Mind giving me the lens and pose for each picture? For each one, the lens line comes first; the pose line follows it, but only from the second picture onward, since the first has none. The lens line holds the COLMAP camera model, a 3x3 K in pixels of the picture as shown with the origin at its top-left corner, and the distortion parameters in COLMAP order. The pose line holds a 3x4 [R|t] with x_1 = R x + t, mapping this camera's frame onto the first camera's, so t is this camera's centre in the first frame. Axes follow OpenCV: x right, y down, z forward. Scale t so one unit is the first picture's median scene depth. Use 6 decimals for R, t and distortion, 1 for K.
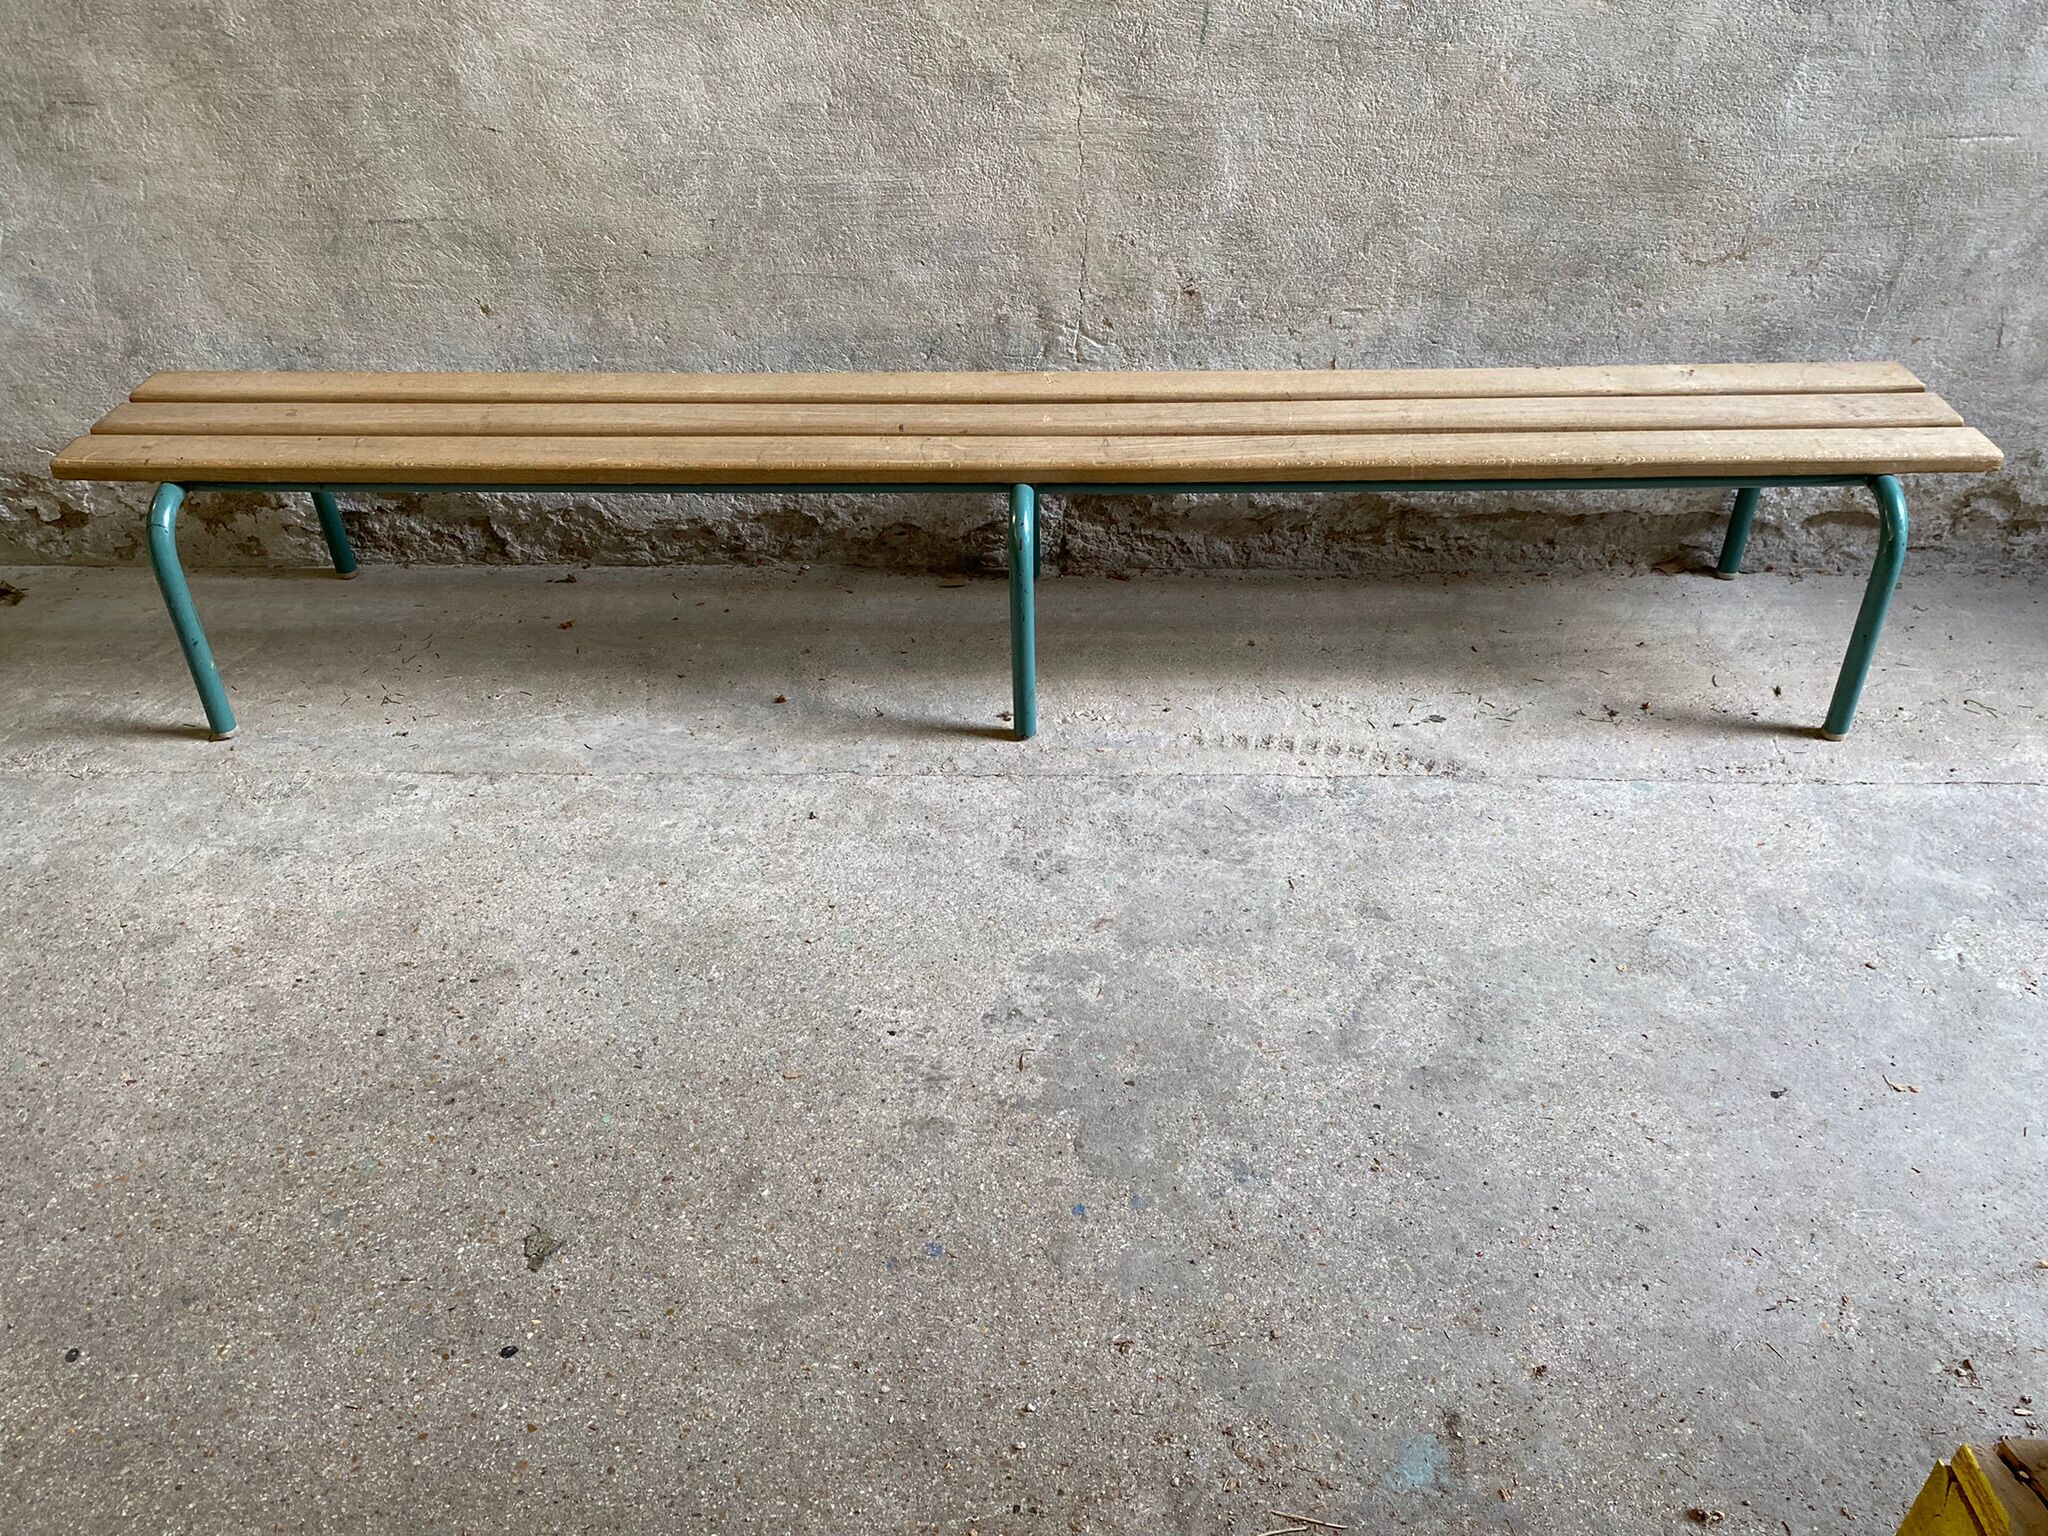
lens RADIAL K [[1566.3, 0, 1048.0], [0, 1566.3, 772.2], [0, 0, 1]] dist [0.018161, -0.012384]
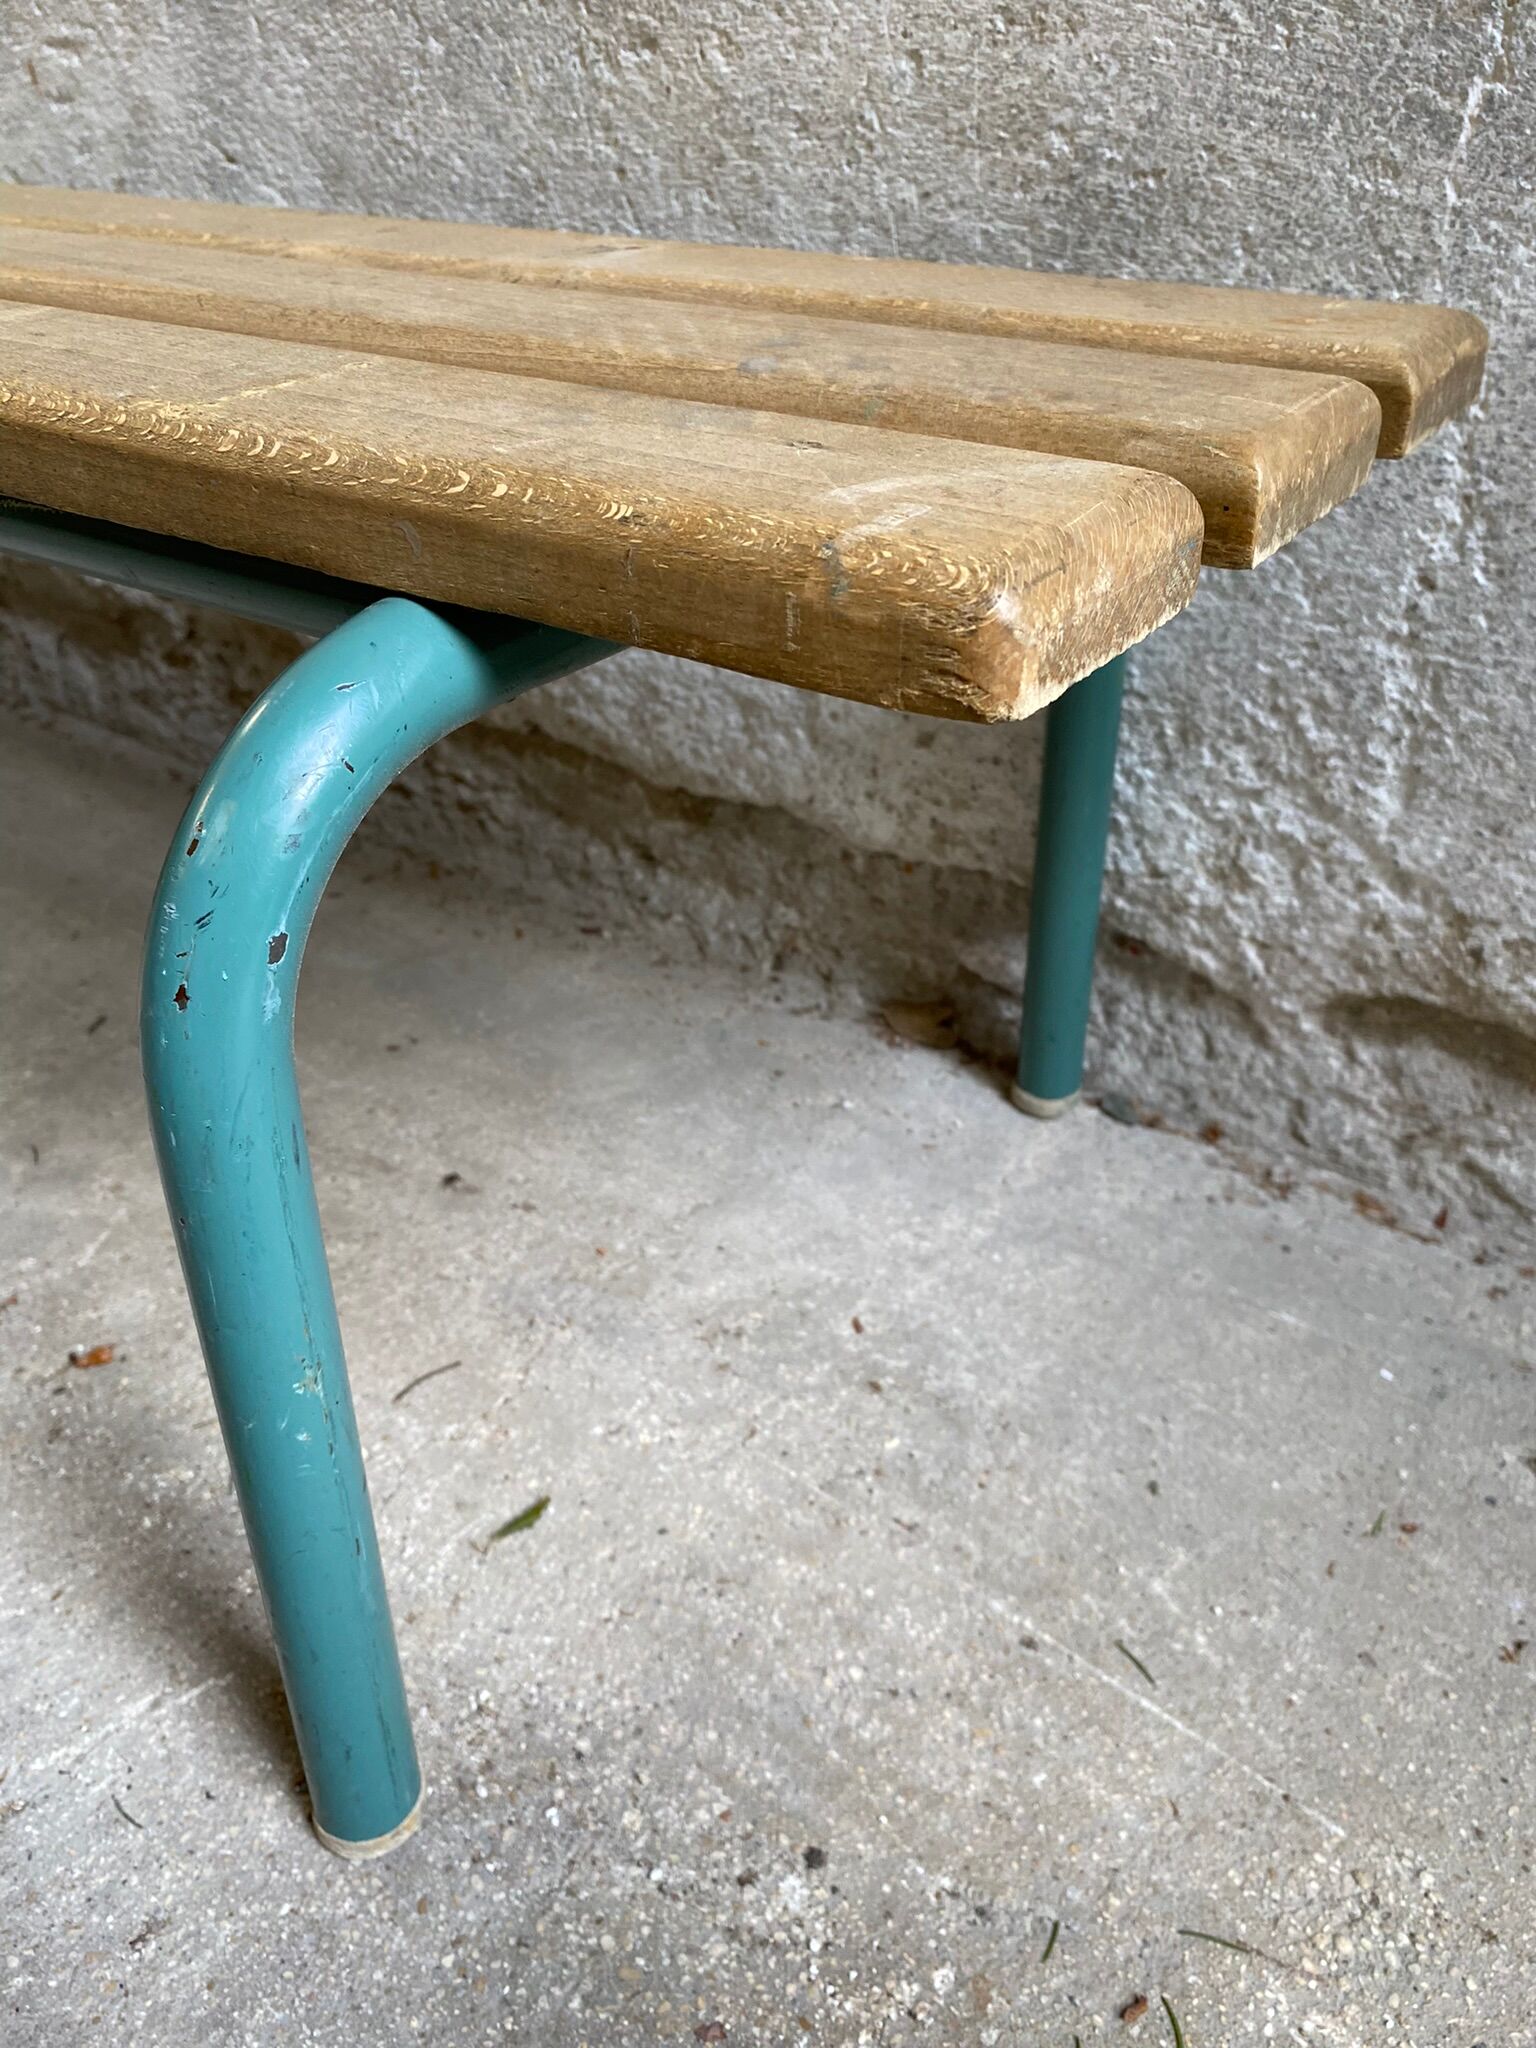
lens RADIAL K [[1607.7, 0, 789.6], [0, 1607.7, 1042.0], [0, 0, 1]] dist [0.007029, -0.012209]
pose [[0.831606, 0.313724, -0.458268, 0.614792], [-0.333744, 0.941851, 0.039142, -0.152966], [0.443899, 0.120394, 0.887952, 0.809622]]
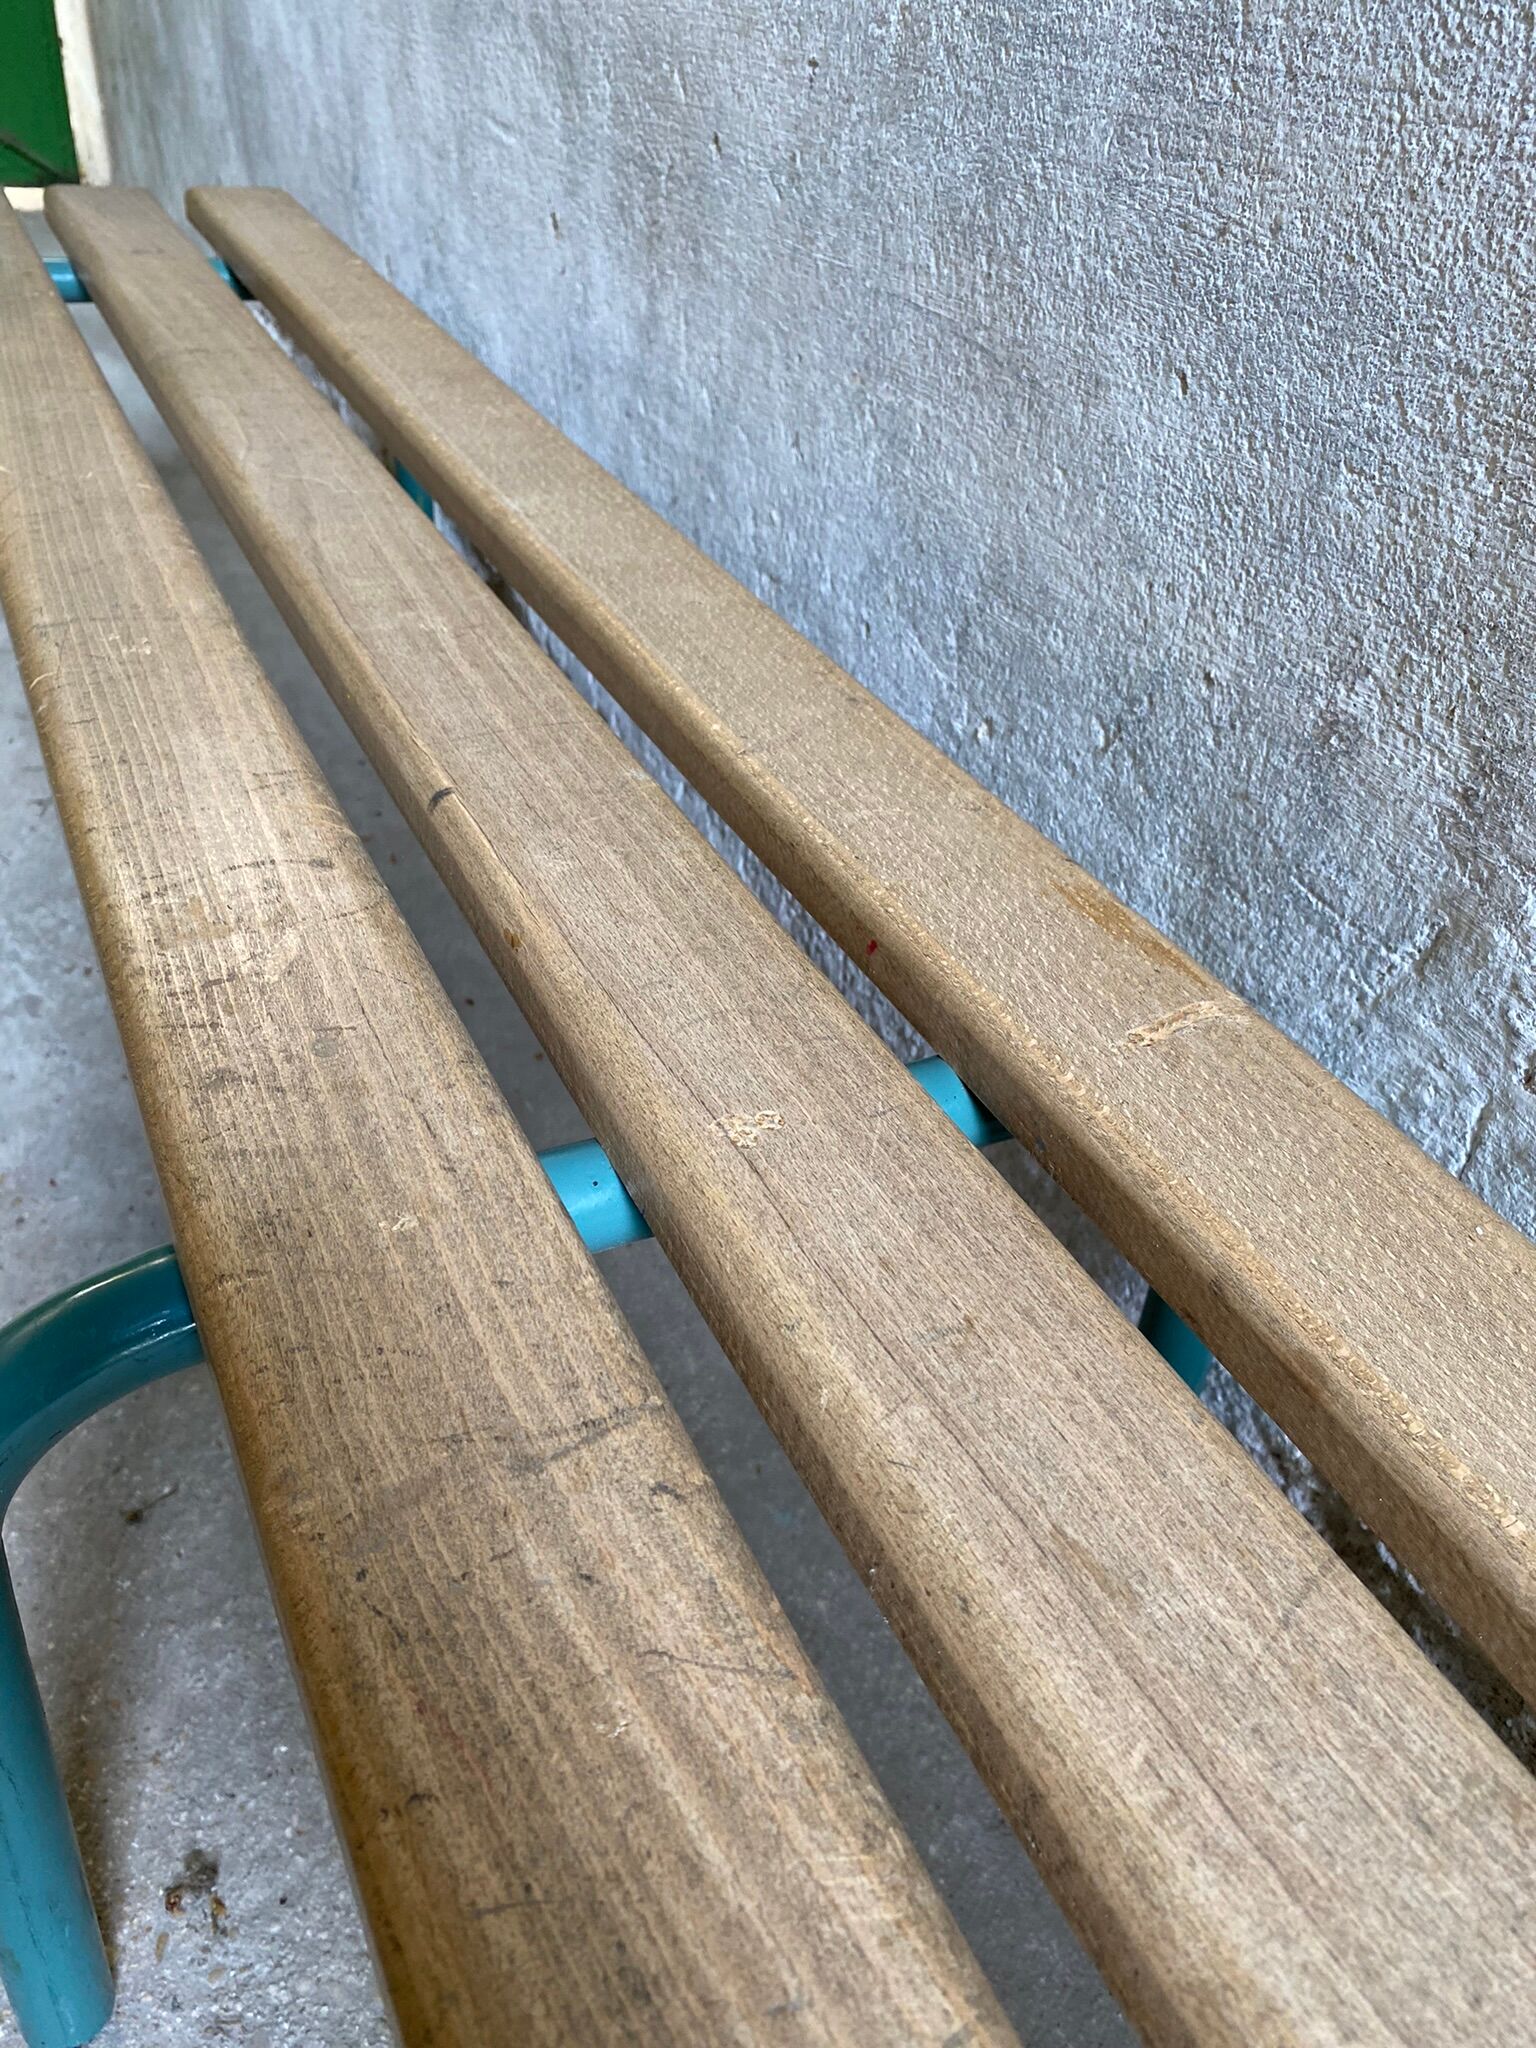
lens RADIAL K [[1607.3, 0, 748.1], [0, 1607.3, 1028.4], [0, 0, 1]] dist [-0.004036, -0.011569]
pose [[0.440986, 0.564970, -0.697381, 0.125589], [-0.598640, 0.764076, 0.240455, -0.277106], [0.668702, 0.311443, 0.675160, 0.847527]]
